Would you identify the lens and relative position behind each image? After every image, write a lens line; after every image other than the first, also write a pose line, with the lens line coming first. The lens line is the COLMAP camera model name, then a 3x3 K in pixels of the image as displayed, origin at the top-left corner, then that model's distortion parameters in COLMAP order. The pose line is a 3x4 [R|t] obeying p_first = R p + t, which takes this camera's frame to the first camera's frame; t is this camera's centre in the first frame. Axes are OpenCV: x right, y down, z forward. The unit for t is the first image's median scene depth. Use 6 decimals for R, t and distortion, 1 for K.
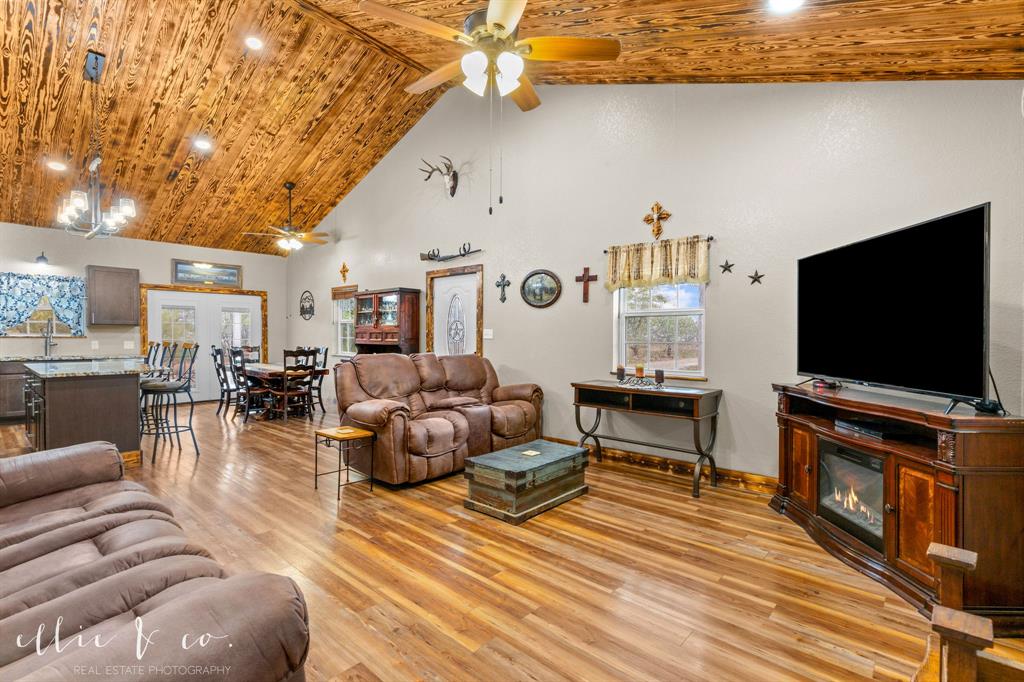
lens RADIAL K [[467.1, 0, 512.0], [0, 467.1, 341.0], [0, 0, 1]] dist [0.011503, 0.000172]
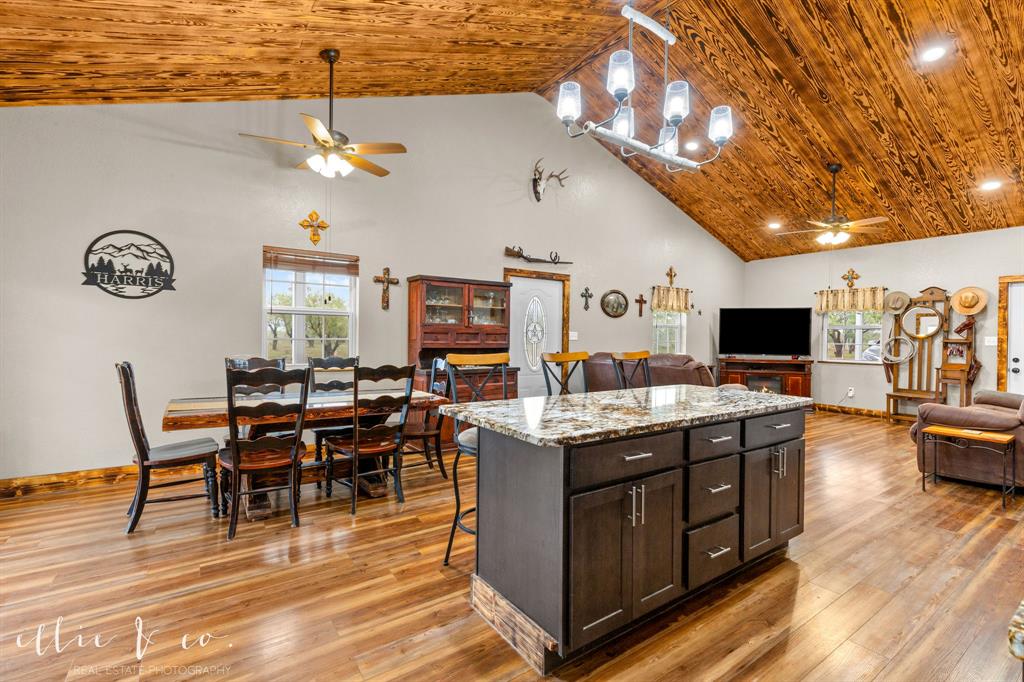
lens RADIAL K [[467.5, 0, 512.0], [0, 467.5, 341.0], [0, 0, 1]] dist [0.002173, 0.000072]
pose [[0.237472, -0.011828, 0.971322, -1.179739], [-0.000377, 0.999925, 0.012268, -0.016319], [-0.971394, -0.003279, 0.237450, 0.842191]]
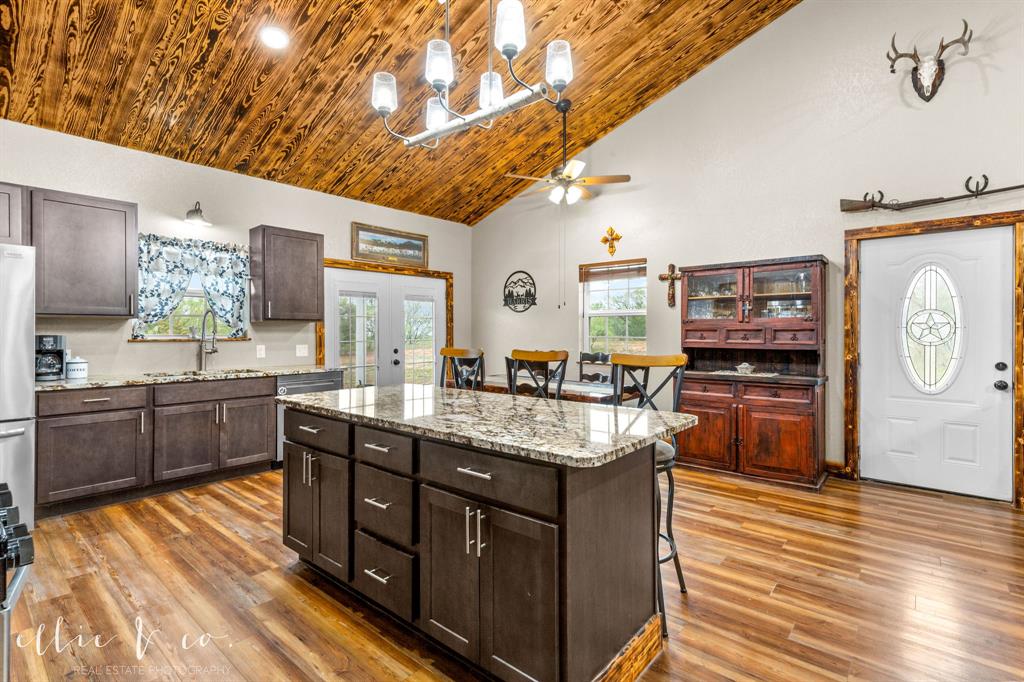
lens RADIAL K [[476.7, 0, 528.1], [0, 476.7, 330.0], [0, 0, 1]] dist [0.002256, 0.000070]
pose [[0.999411, -0.005706, 0.033854, -0.683571], [0.006208, 0.999872, -0.014722, -0.011036], [-0.033765, 0.014924, 0.999318, 0.426547]]
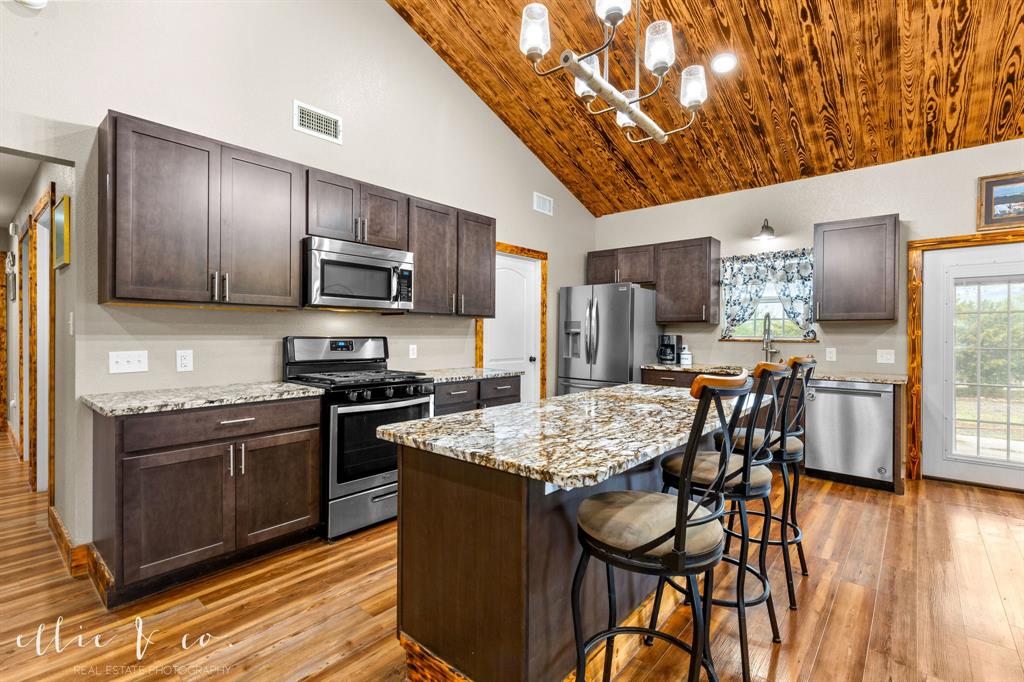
lens RADIAL K [[461.1, 0, 519.3], [0, 461.1, 335.0], [0, 0, 1]] dist [0.000637, 0.000263]
pose [[0.017625, -0.000595, -0.999844, -0.366917], [-0.017596, 0.999845, -0.000905, -0.011306], [0.999690, 0.017609, 0.017612, 0.732978]]
